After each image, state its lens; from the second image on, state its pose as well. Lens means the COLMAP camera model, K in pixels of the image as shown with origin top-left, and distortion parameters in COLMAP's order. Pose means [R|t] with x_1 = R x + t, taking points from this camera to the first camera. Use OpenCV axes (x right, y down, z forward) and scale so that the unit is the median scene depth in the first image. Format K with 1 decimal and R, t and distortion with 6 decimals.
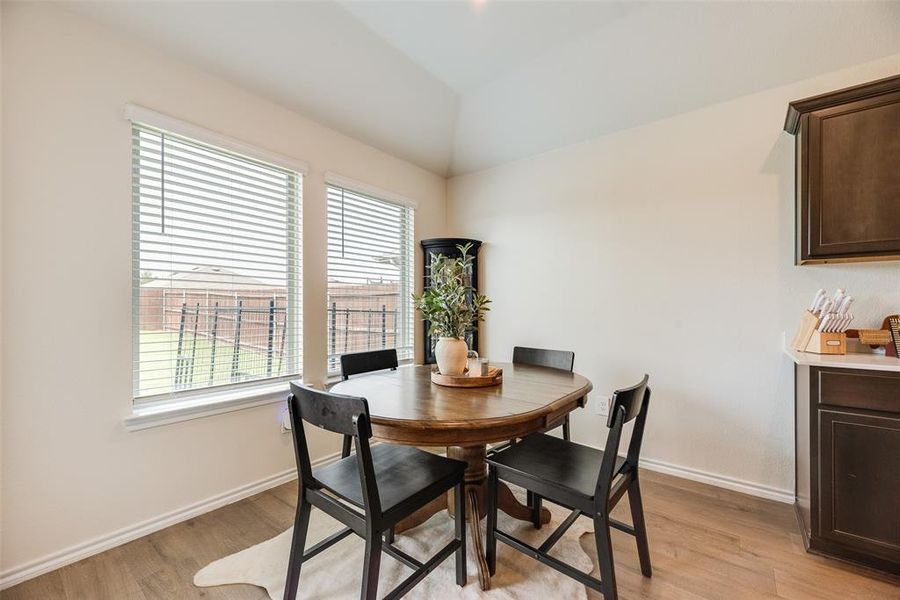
lens RADIAL K [[363.1, 0, 452.6], [0, 363.1, 308.0], [0, 0, 1]] dist [0.003619, -0.000575]
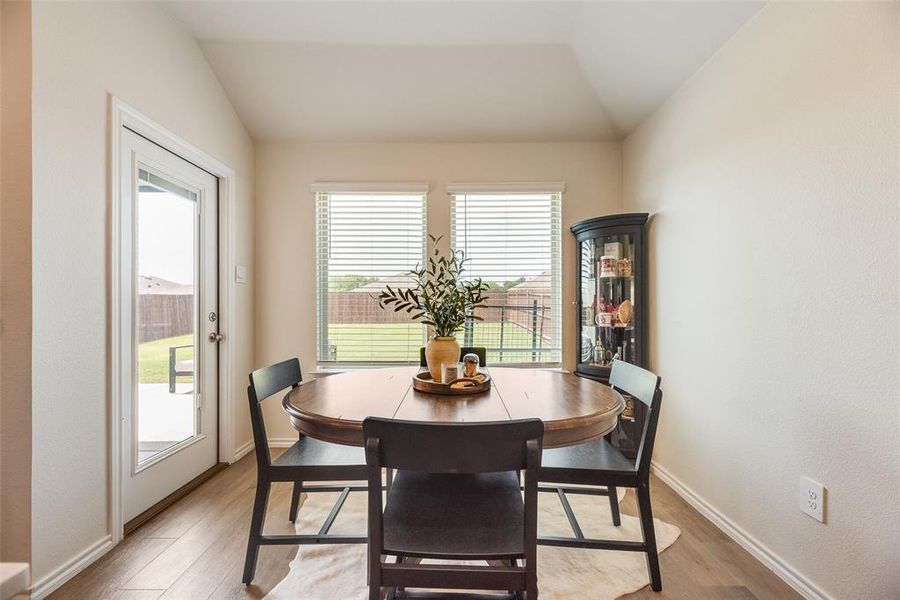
lens RADIAL K [[363.1, 0, 449.0], [0, 363.1, 305.8], [0, 0, 1]] dist [0.003619, -0.000575]
pose [[0.617321, -0.007352, -0.786677, 0.730398], [0.006530, 0.999970, -0.004221, 0.008156], [0.786684, -0.002531, 0.617351, 0.420736]]
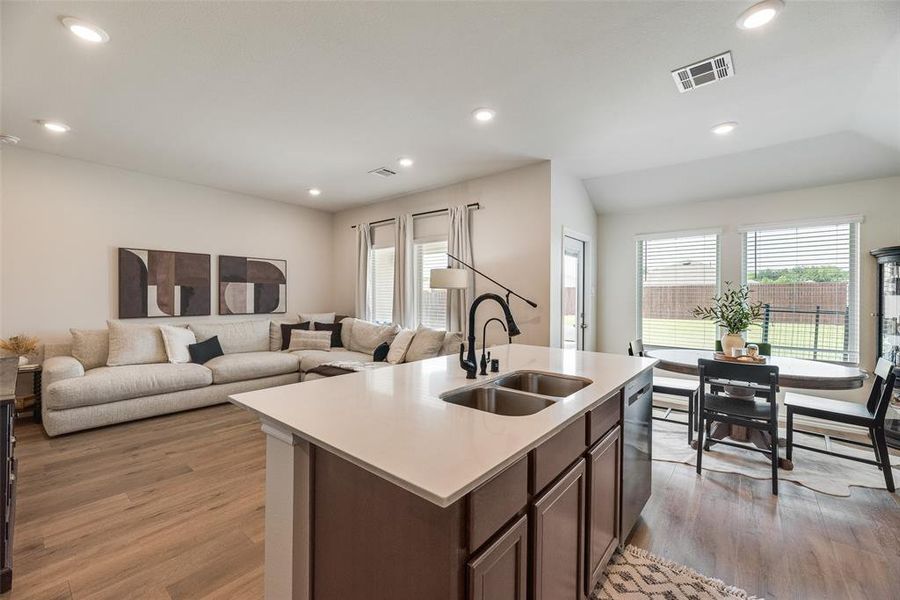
lens RADIAL K [[363.1, 0, 453.8], [0, 363.1, 294.2], [0, 0, 1]] dist [0.003619, -0.000575]
pose [[-0.018696, -0.012615, -0.999746, 1.732635], [-0.004339, 0.999912, -0.012536, -0.075592], [0.999816, 0.004103, -0.018749, -0.304453]]
